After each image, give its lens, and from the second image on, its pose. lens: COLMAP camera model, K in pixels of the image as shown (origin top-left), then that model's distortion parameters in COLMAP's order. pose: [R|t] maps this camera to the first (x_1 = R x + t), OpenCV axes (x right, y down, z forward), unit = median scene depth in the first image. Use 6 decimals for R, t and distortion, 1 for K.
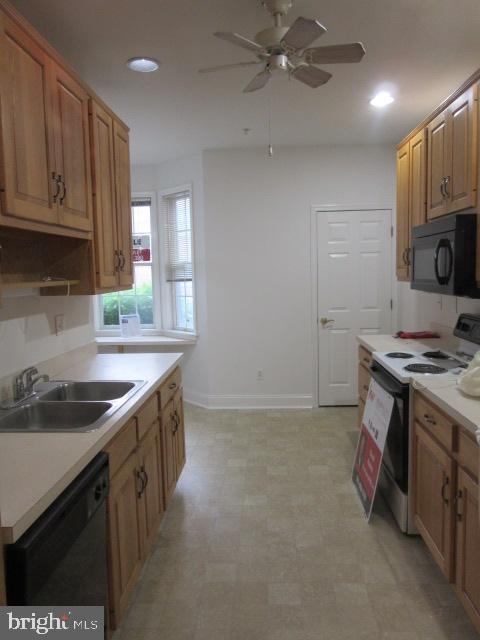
lens RADIAL K [[479.9, 0, 240.0], [0, 479.9, 320.0], [0, 0, 1]] dist [-0.027275, 0.011184]
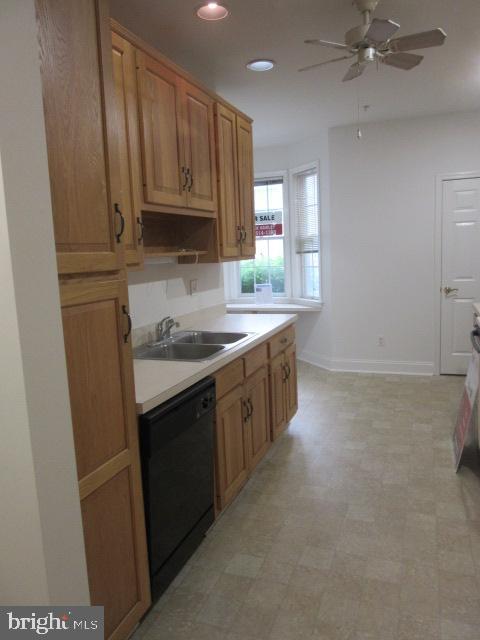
lens RADIAL K [[479.9, 0, 240.0], [0, 479.9, 320.0], [0, 0, 1]] dist [-0.027275, 0.011184]
pose [[0.951854, 0.026079, -0.305442, 0.121446], [-0.009866, 0.998465, 0.054503, 0.025010], [0.306394, -0.048865, 0.950650, -0.156869]]
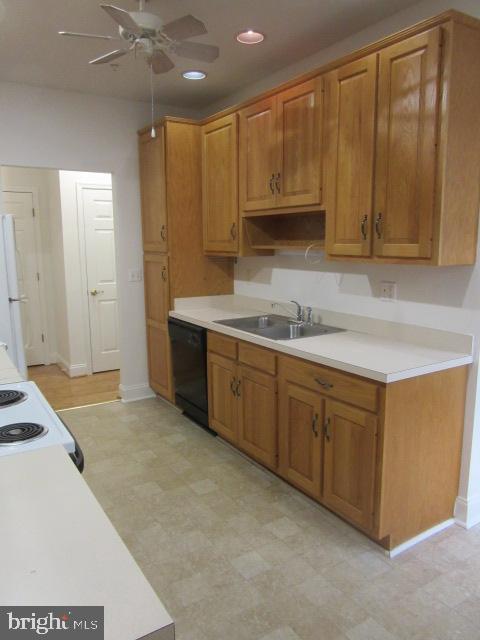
lens RADIAL K [[479.9, 0, 240.0], [0, 479.9, 320.0], [0, 0, 1]] dist [-0.027275, 0.011184]
pose [[-0.818333, 0.122870, -0.561457, 0.445408], [-0.032324, 0.965496, 0.258402, -0.180952], [0.573835, 0.229608, -0.786126, 1.624975]]
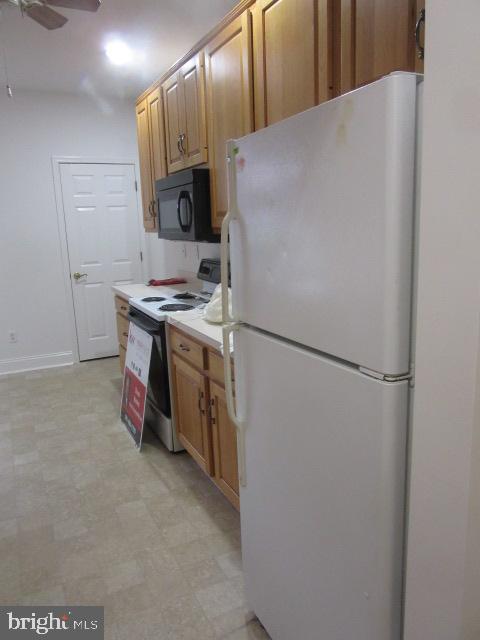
lens RADIAL K [[479.9, 0, 240.0], [0, 479.9, 320.0], [0, 0, 1]] dist [-0.027275, 0.011184]
pose [[0.870785, -0.104414, 0.480450, -0.029427], [0.064166, 0.992967, 0.099500, 0.027316], [-0.487460, -0.055814, 0.871360, -0.060901]]
